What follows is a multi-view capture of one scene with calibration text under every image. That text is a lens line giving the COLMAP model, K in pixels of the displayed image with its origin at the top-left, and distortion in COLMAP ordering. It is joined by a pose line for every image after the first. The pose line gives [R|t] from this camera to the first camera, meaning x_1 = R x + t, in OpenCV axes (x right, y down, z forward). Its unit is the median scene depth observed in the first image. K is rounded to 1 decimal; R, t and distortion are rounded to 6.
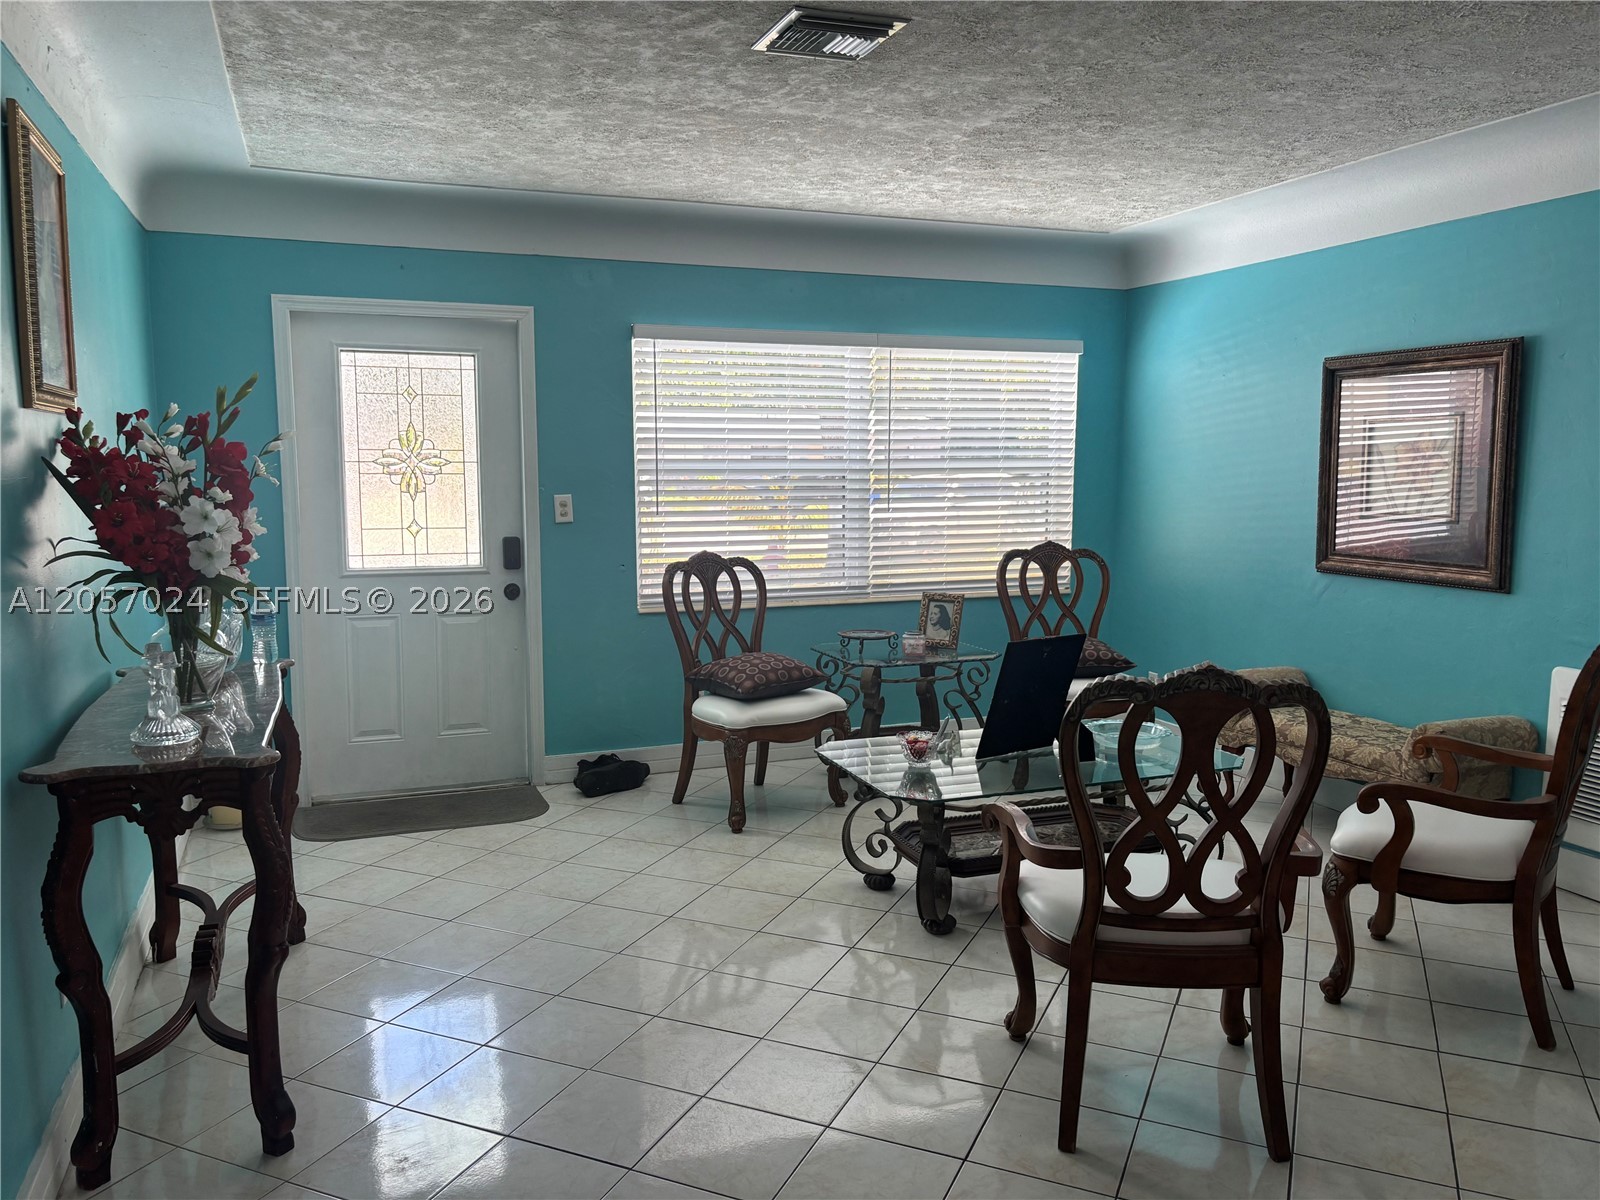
lens RADIAL K [[1222.6, 0, 800.0], [0, 1222.6, 600.0], [0, 0, 1]] dist [-0.003118, -0.001139]
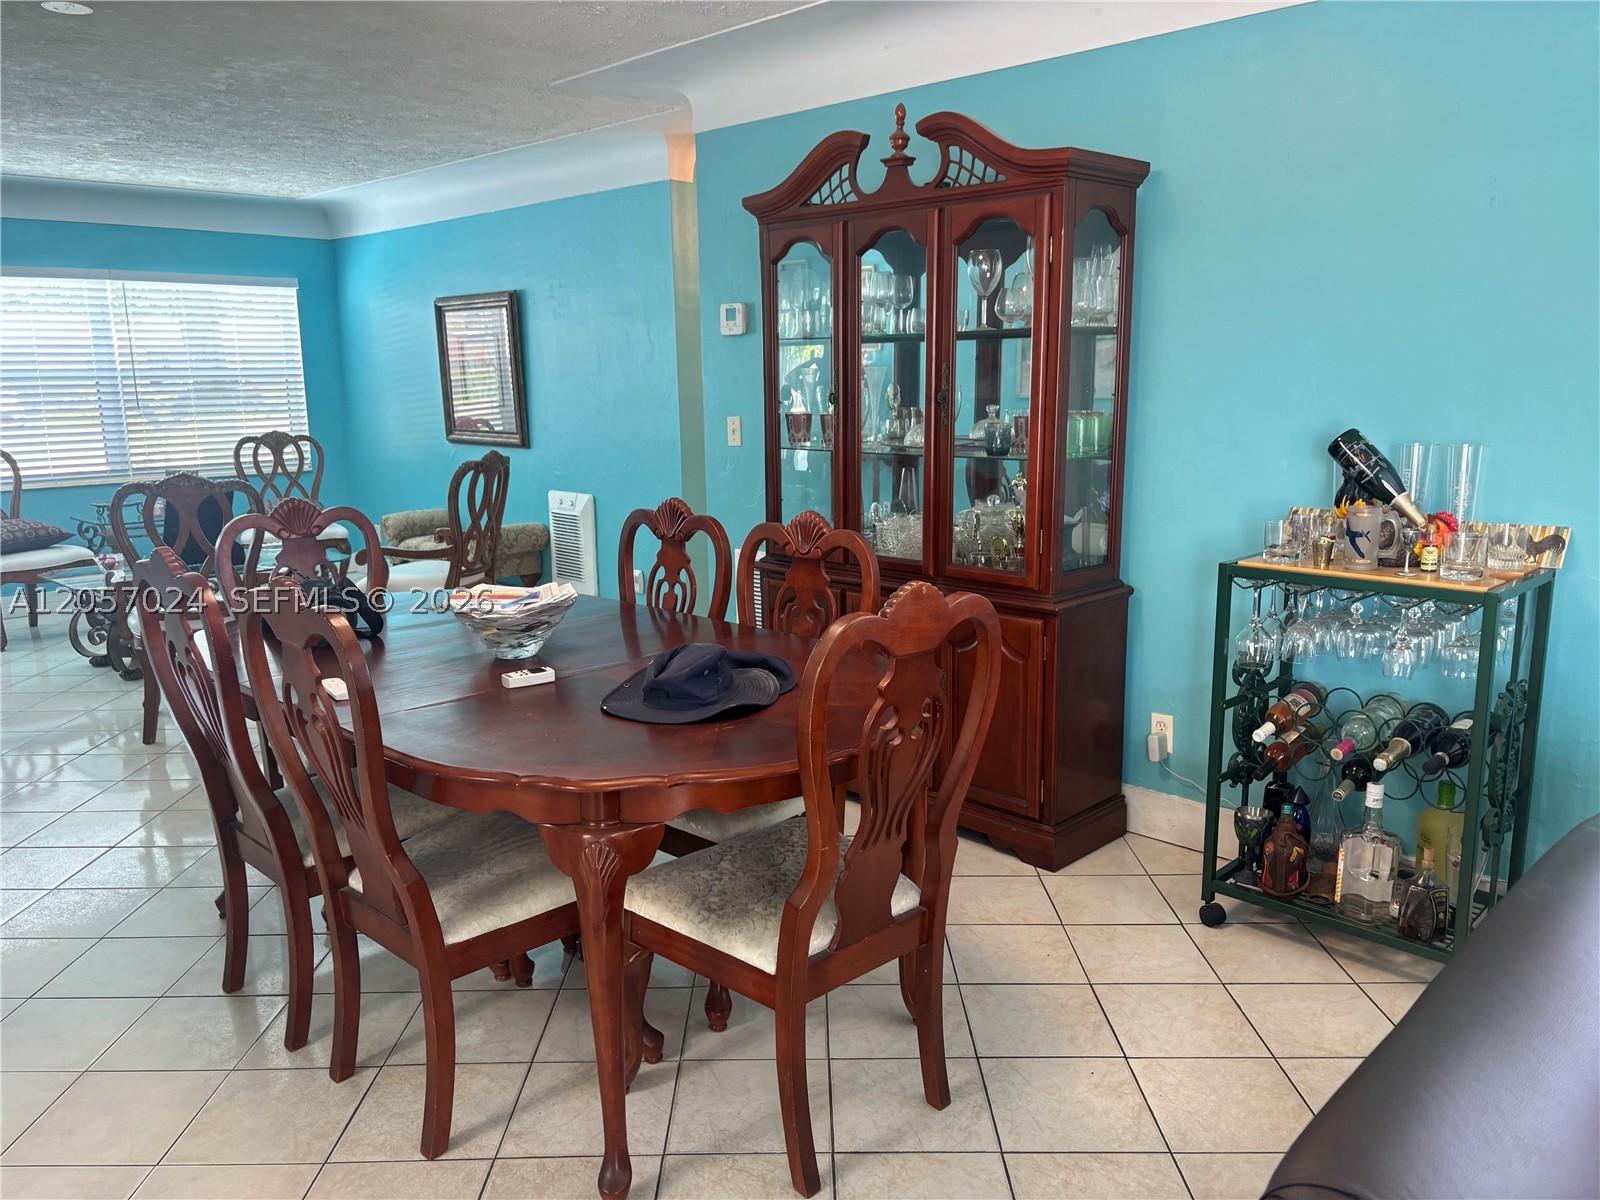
lens RADIAL K [[1222.6, 0, 800.0], [0, 1222.6, 600.0], [0, 0, 1]] dist [-0.003118, -0.001139]
pose [[0.912923, -0.088819, 0.398351, 0.191455], [0.060228, 0.994665, 0.083748, 0.064011], [-0.403664, -0.052464, 0.913402, -0.505343]]
